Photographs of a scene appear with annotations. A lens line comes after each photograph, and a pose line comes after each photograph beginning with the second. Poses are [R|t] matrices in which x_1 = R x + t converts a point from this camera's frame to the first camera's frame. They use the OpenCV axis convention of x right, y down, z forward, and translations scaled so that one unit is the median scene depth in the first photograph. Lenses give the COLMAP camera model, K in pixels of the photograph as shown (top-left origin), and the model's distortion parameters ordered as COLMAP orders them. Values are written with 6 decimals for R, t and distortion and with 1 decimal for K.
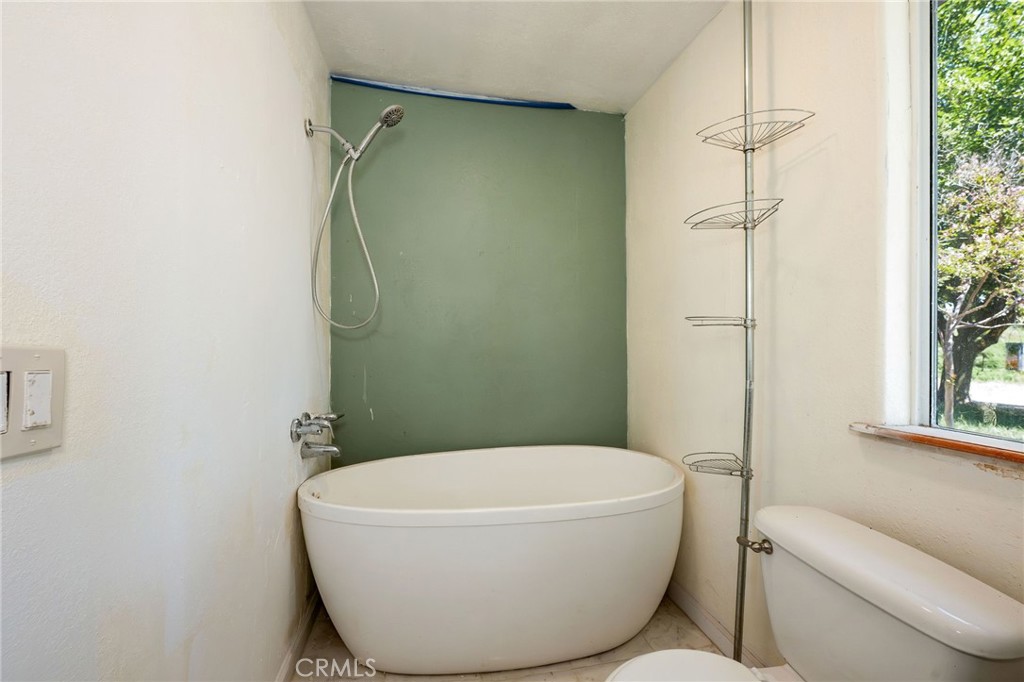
lens RADIAL K [[416.9, 0, 510.1], [0, 416.9, 336.8], [0, 0, 1]] dist [0.001921, 0.000523]
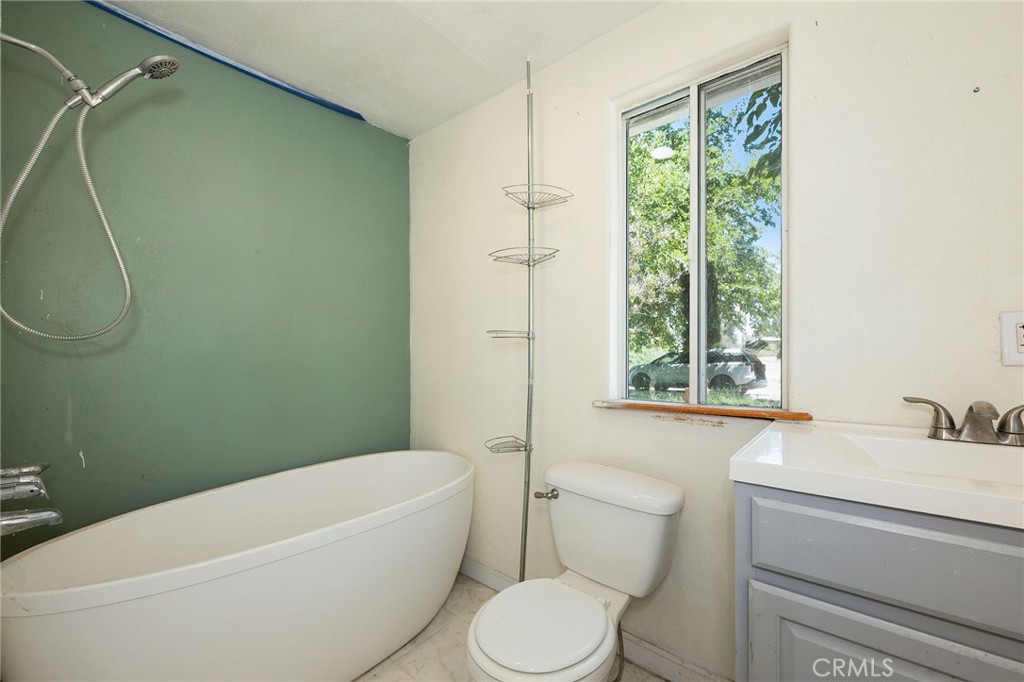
lens RADIAL K [[416.9, 0, 517.8], [0, 416.9, 343.0], [0, 0, 1]] dist [0.001921, 0.000523]
pose [[0.782714, -0.005948, 0.622353, -0.288594], [0.007967, 0.999968, -0.000463, -0.008934], [-0.622331, 0.005320, 0.782736, -0.028313]]
